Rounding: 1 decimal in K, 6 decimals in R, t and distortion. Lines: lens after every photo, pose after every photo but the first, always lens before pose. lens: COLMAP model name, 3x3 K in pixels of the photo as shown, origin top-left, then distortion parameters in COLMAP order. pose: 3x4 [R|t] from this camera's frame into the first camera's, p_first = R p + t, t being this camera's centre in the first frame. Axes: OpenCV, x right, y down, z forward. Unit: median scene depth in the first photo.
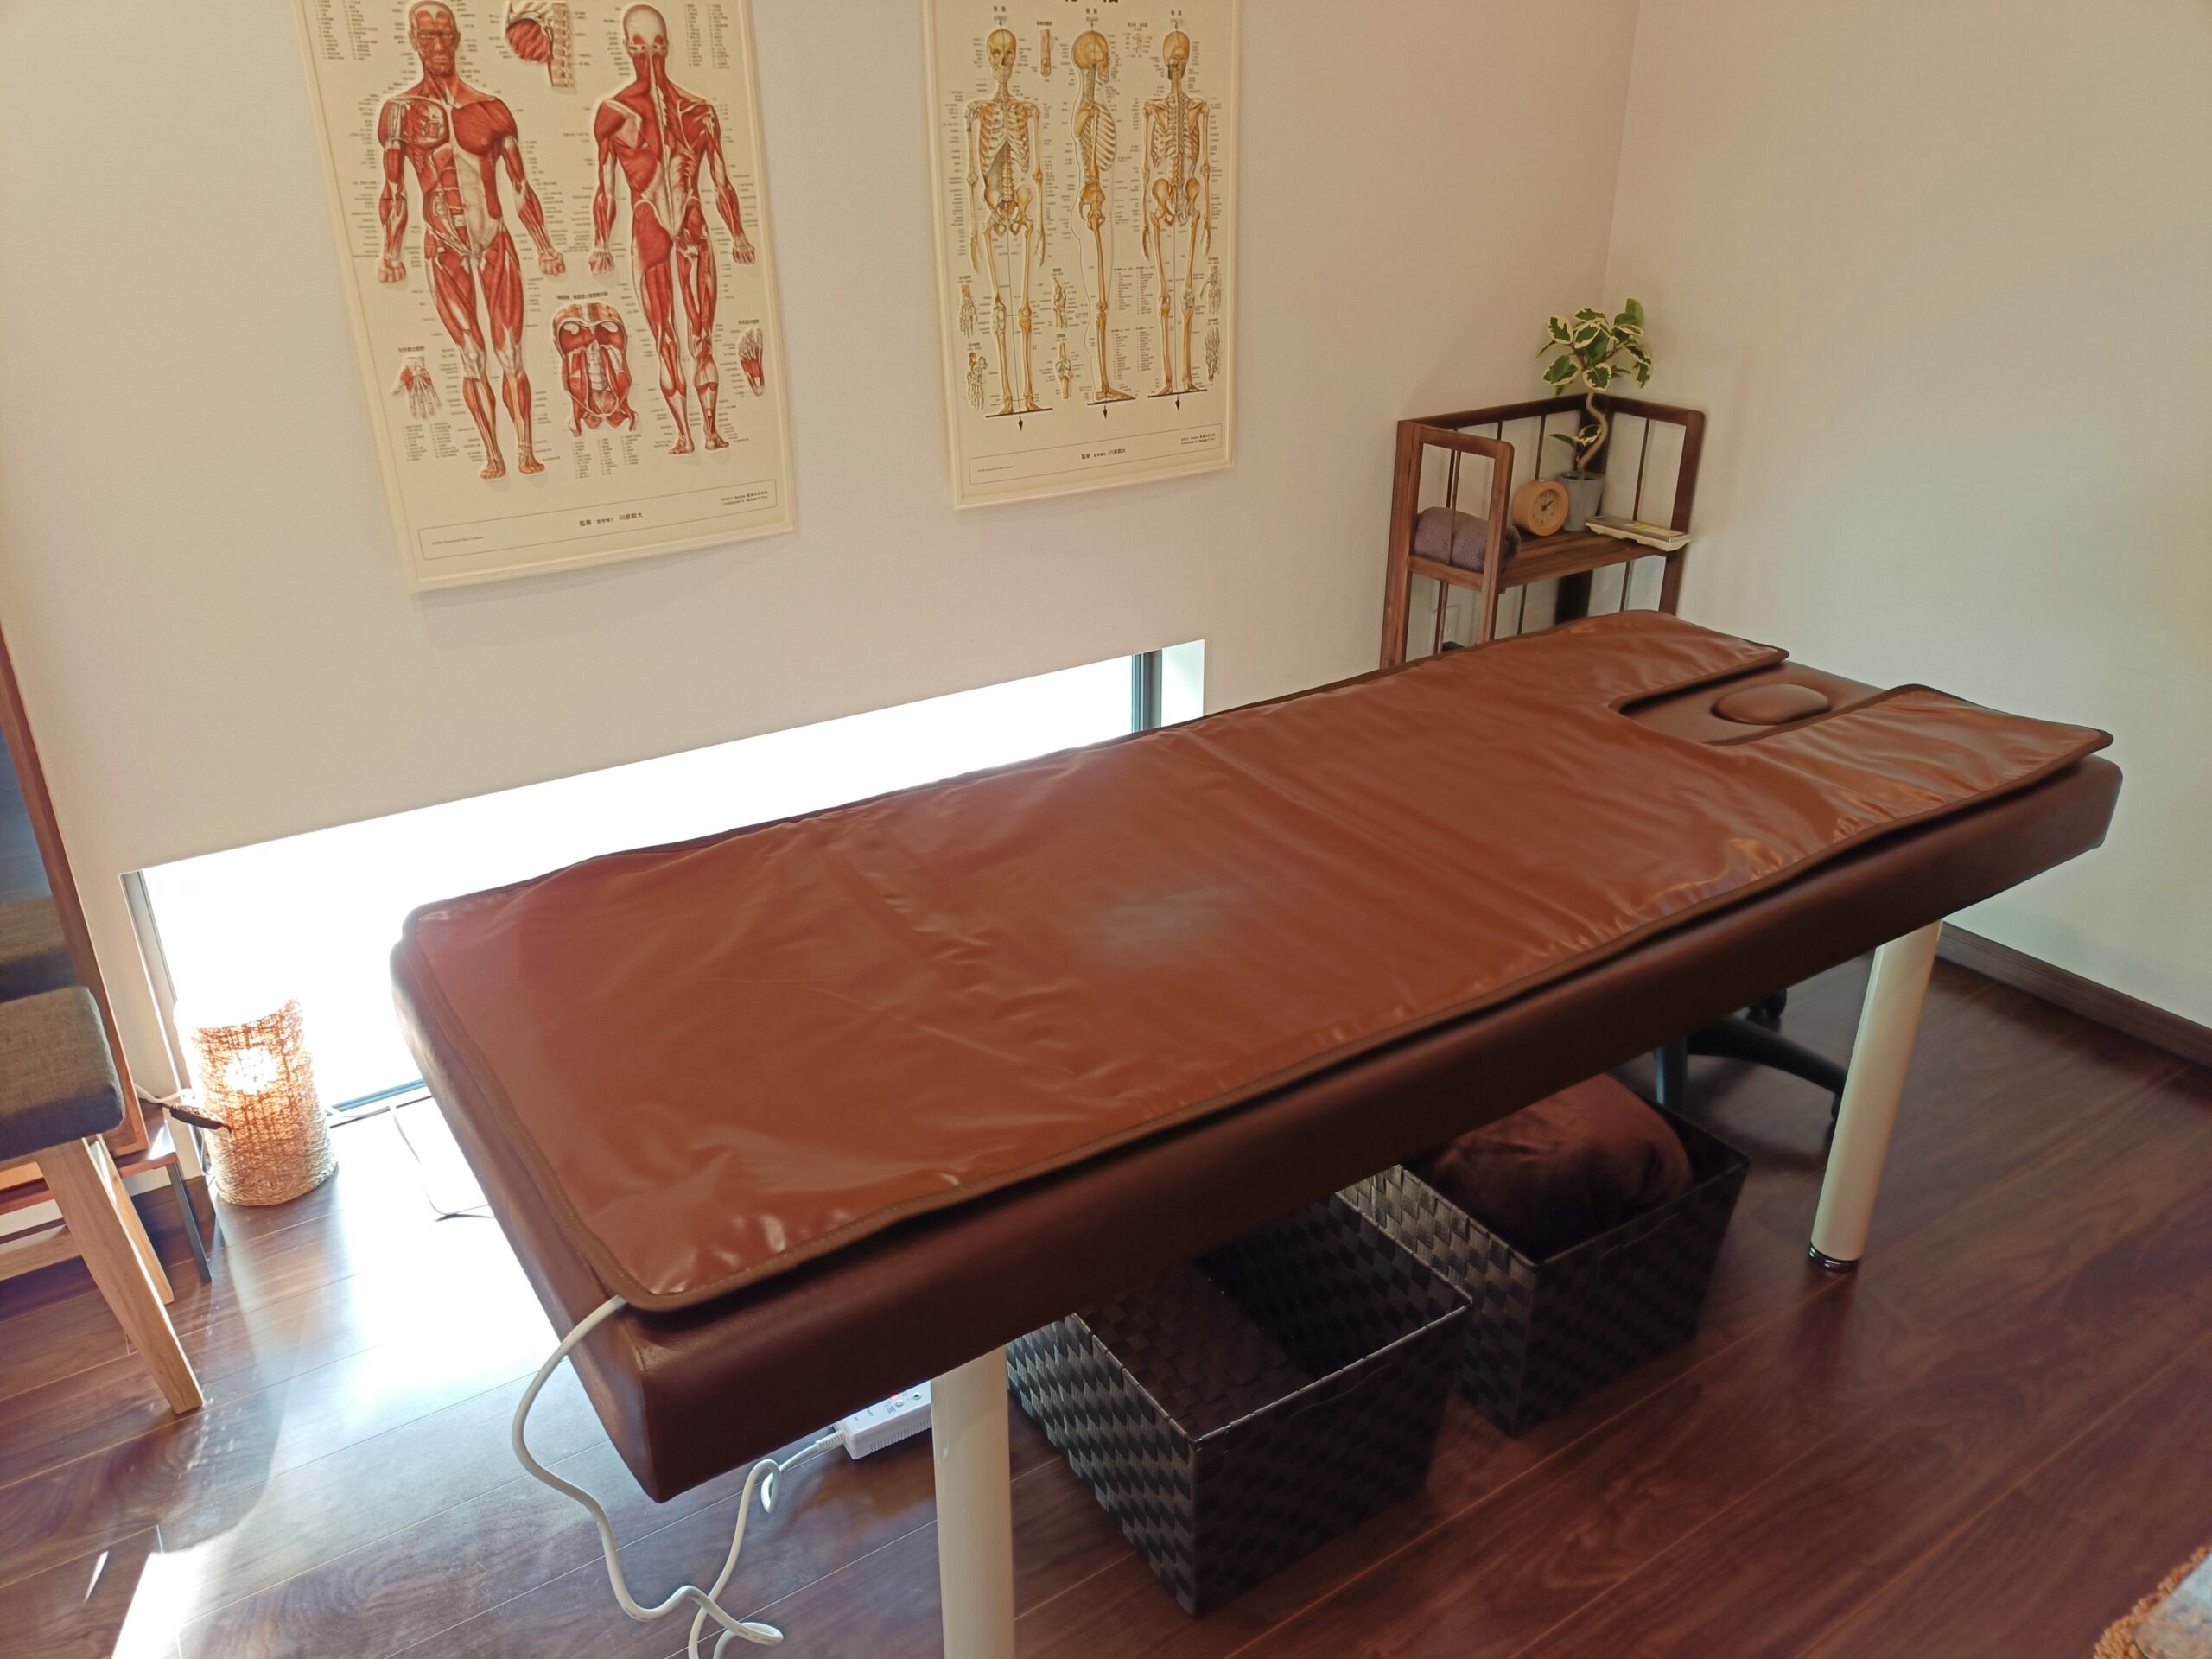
lens RADIAL K [[1616.7, 0, 1106.2], [0, 1616.7, 830.1], [0, 0, 1]] dist [0.002069, 0.004555]
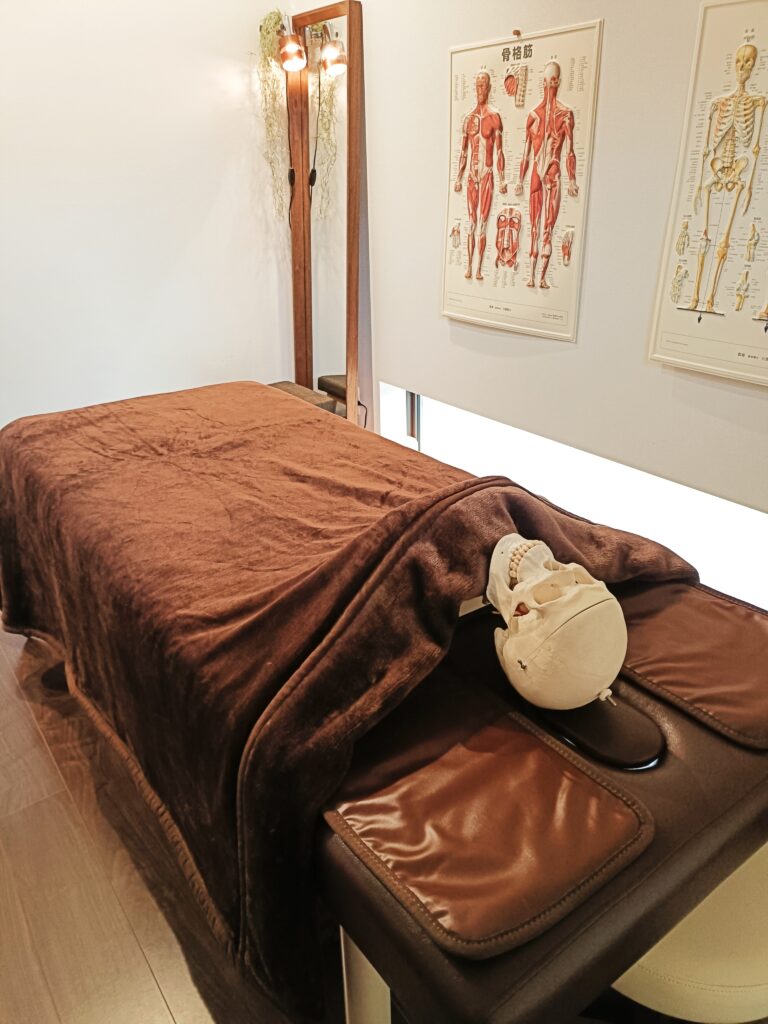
lens RADIAL K [[748.4, 0, 383.7], [0, 748.4, 511.9], [0, 0, 1]] dist [0.002069, 0.004555]
pose [[0.048554, 0.420856, -0.905827, 0.753331], [-0.407648, 0.836278, 0.366692, -0.278640], [0.911848, 0.351454, 0.212165, 0.760370]]
